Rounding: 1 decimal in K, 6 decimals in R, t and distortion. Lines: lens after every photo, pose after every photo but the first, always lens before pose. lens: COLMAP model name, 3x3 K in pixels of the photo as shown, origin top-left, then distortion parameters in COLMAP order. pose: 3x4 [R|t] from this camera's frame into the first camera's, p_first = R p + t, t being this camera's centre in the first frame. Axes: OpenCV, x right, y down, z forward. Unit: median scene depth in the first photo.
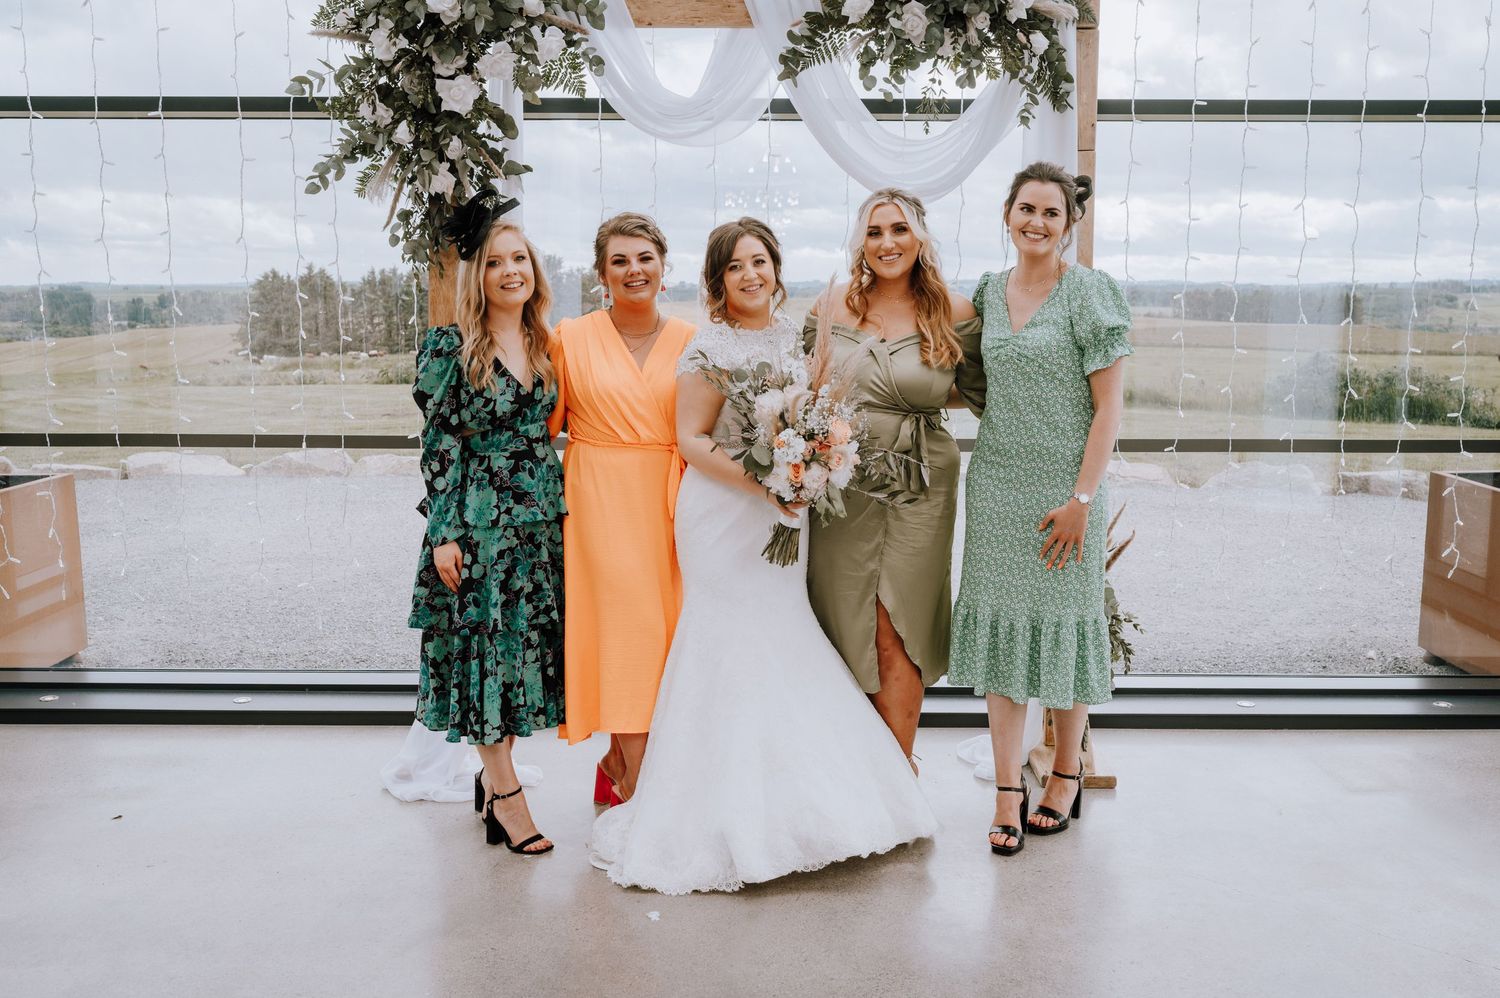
lens RADIAL K [[1408.2, 0, 745.8], [0, 1408.2, 508.7], [0, 0, 1]] dist [-0.001811, 0.000000]
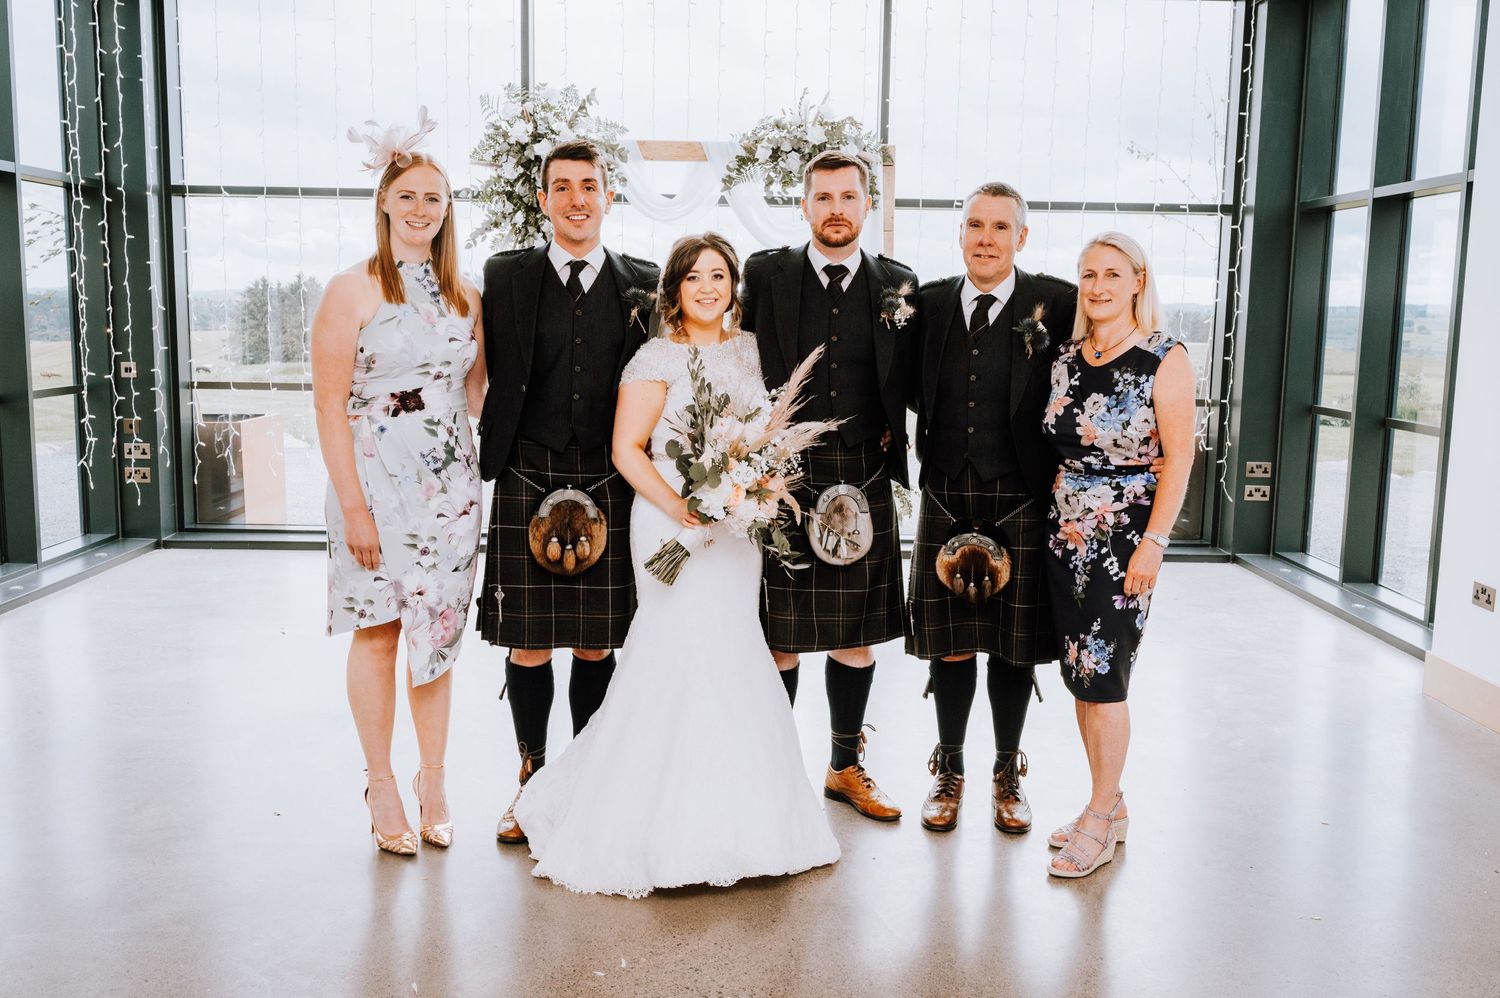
lens RADIAL K [[1408.2, 0, 763.5], [0, 1408.2, 508.8], [0, 0, 1]] dist [-0.001811, 0.000000]
pose [[0.999642, 0.011362, 0.024215, 0.039231], [-0.011113, 0.999884, -0.010372, 0.133226], [-0.024330, 0.010100, 0.999653, -0.857285]]
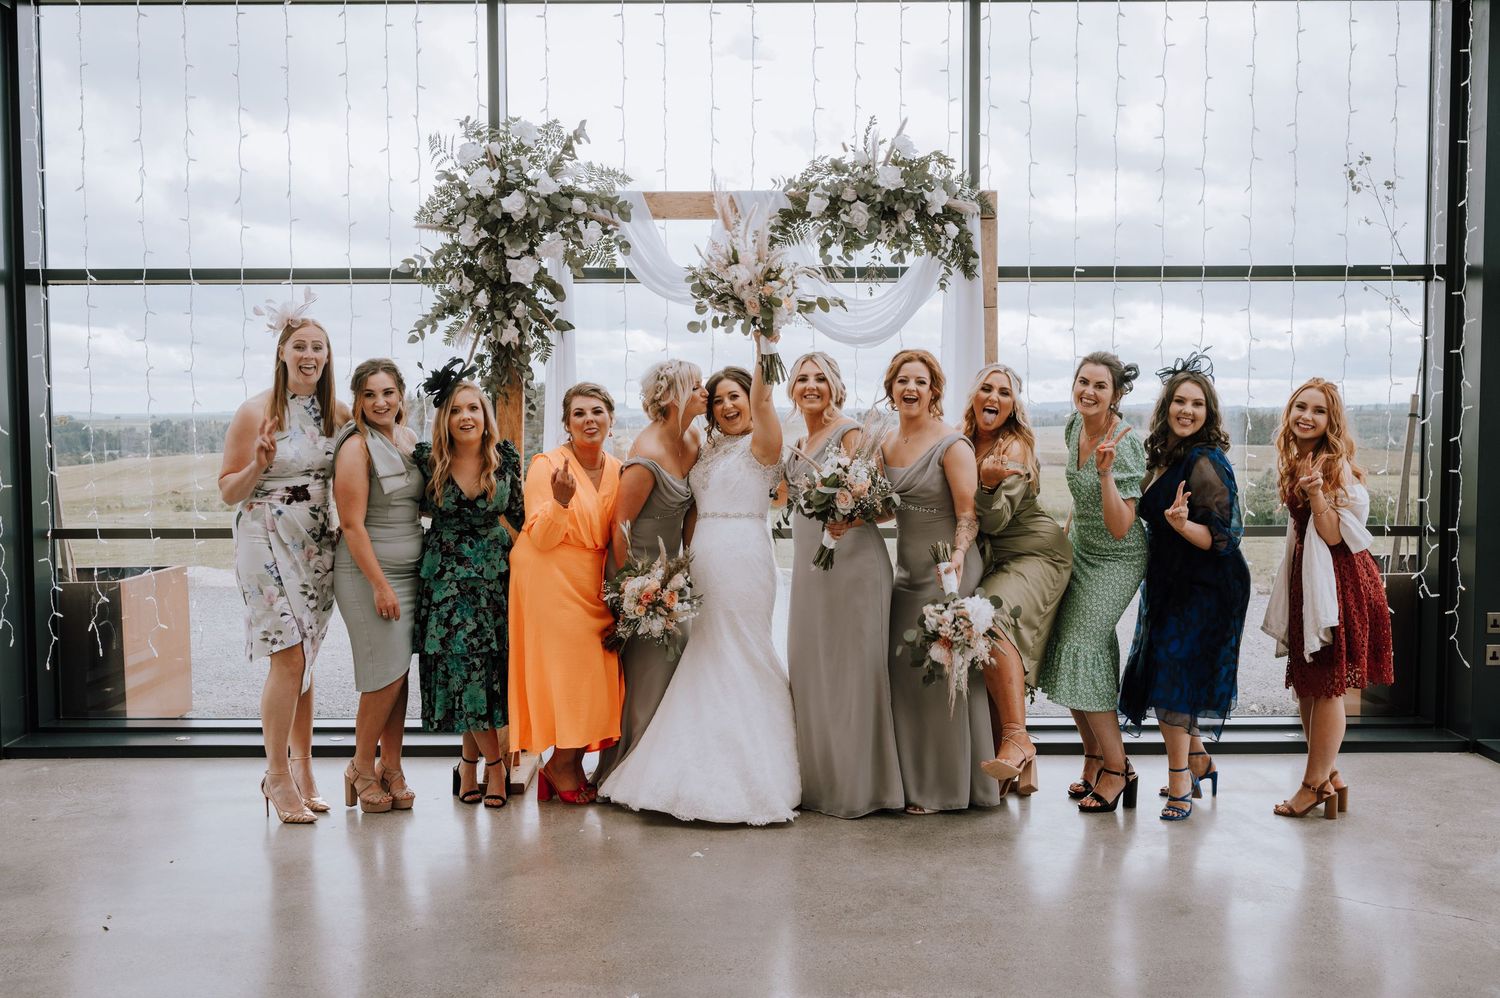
lens RADIAL K [[1408.2, 0, 747.6], [0, 1408.2, 513.8], [0, 0, 1]] dist [-0.001811, 0.000000]
pose [[0.999928, -0.006963, 0.009808, -0.003540], [0.007768, 0.996388, -0.084557, 0.053921], [-0.009184, 0.084627, 0.996370, -0.324787]]
